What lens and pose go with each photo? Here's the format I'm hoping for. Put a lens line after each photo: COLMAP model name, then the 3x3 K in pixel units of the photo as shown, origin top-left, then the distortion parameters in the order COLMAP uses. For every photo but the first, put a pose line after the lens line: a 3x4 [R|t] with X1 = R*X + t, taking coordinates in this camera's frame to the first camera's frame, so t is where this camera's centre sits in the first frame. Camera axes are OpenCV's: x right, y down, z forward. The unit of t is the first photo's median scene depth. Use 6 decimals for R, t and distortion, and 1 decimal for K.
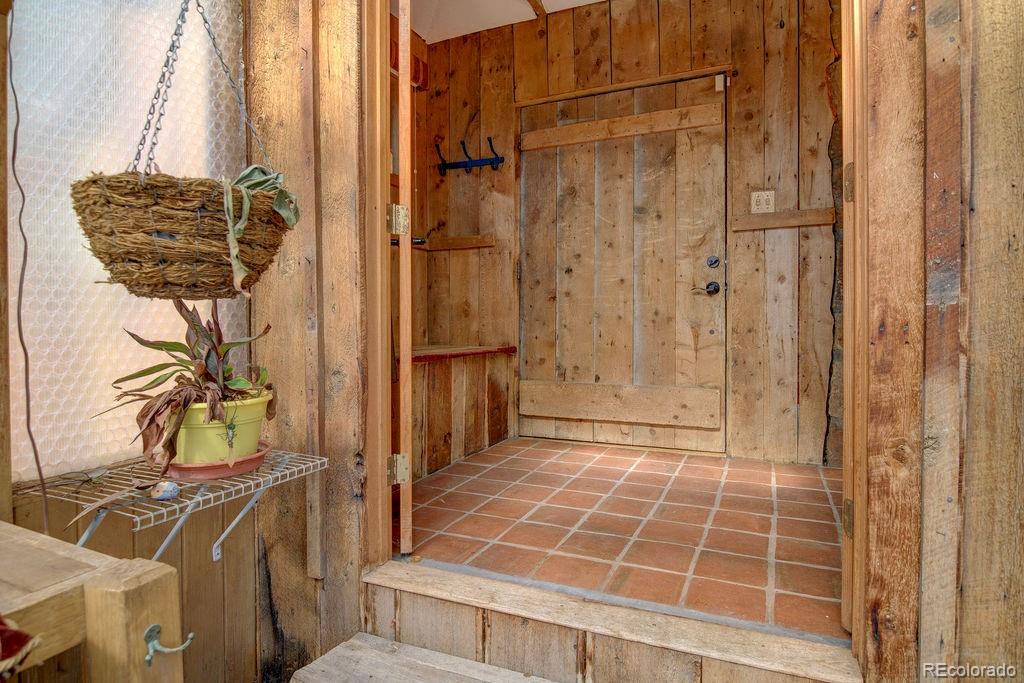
lens RADIAL K [[558.2, 0, 520.2], [0, 558.2, 330.8], [0, 0, 1]] dist [-0.011735, -0.008557]
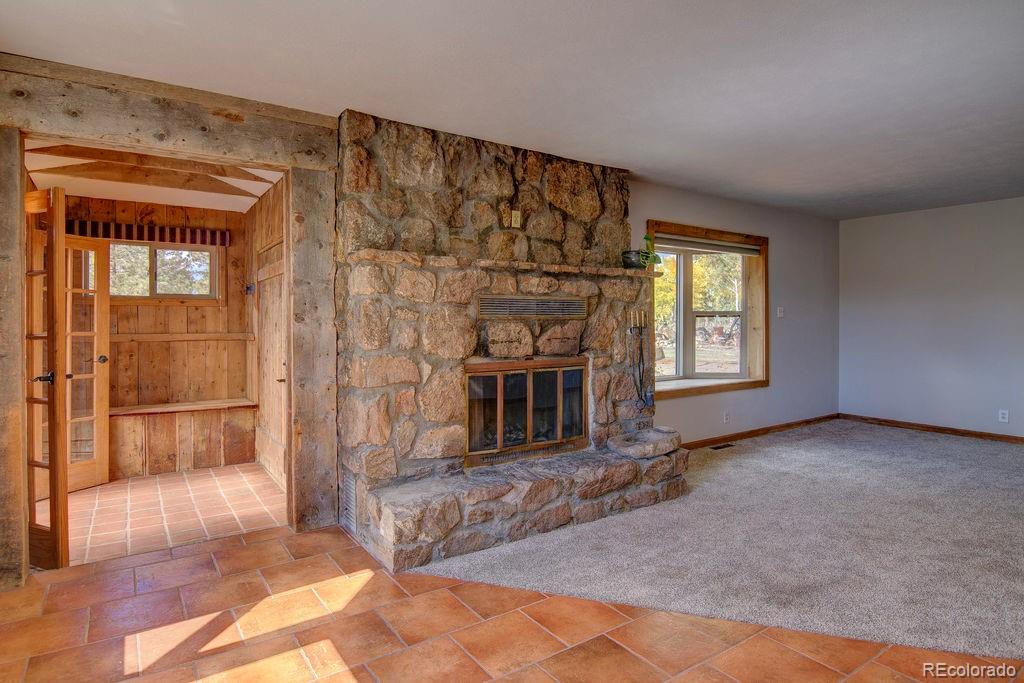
lens RADIAL K [[558.2, 0, 511.6], [0, 558.2, 328.5], [0, 0, 1]] dist [-0.011735, -0.008557]
pose [[0.850064, 0.003457, -0.526668, 1.652526], [-0.009762, 0.999910, -0.009193, -0.207386], [0.526589, 0.012956, 0.850021, 0.037775]]
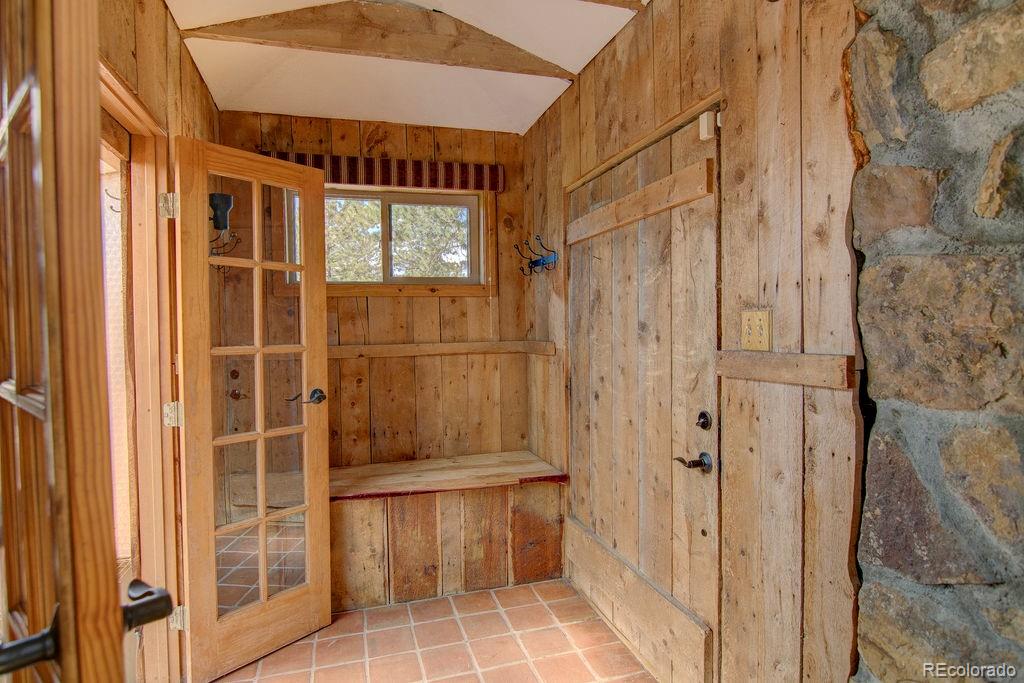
lens RADIAL K [[558.2, 0, 512.2], [0, 558.2, 340.8], [0, 0, 1]] dist [-0.011735, -0.008557]
pose [[0.649676, 0.013511, -0.760091, 0.670658], [0.001716, 0.999813, 0.019239, -0.222423], [0.760209, -0.013804, 0.649531, 0.440648]]
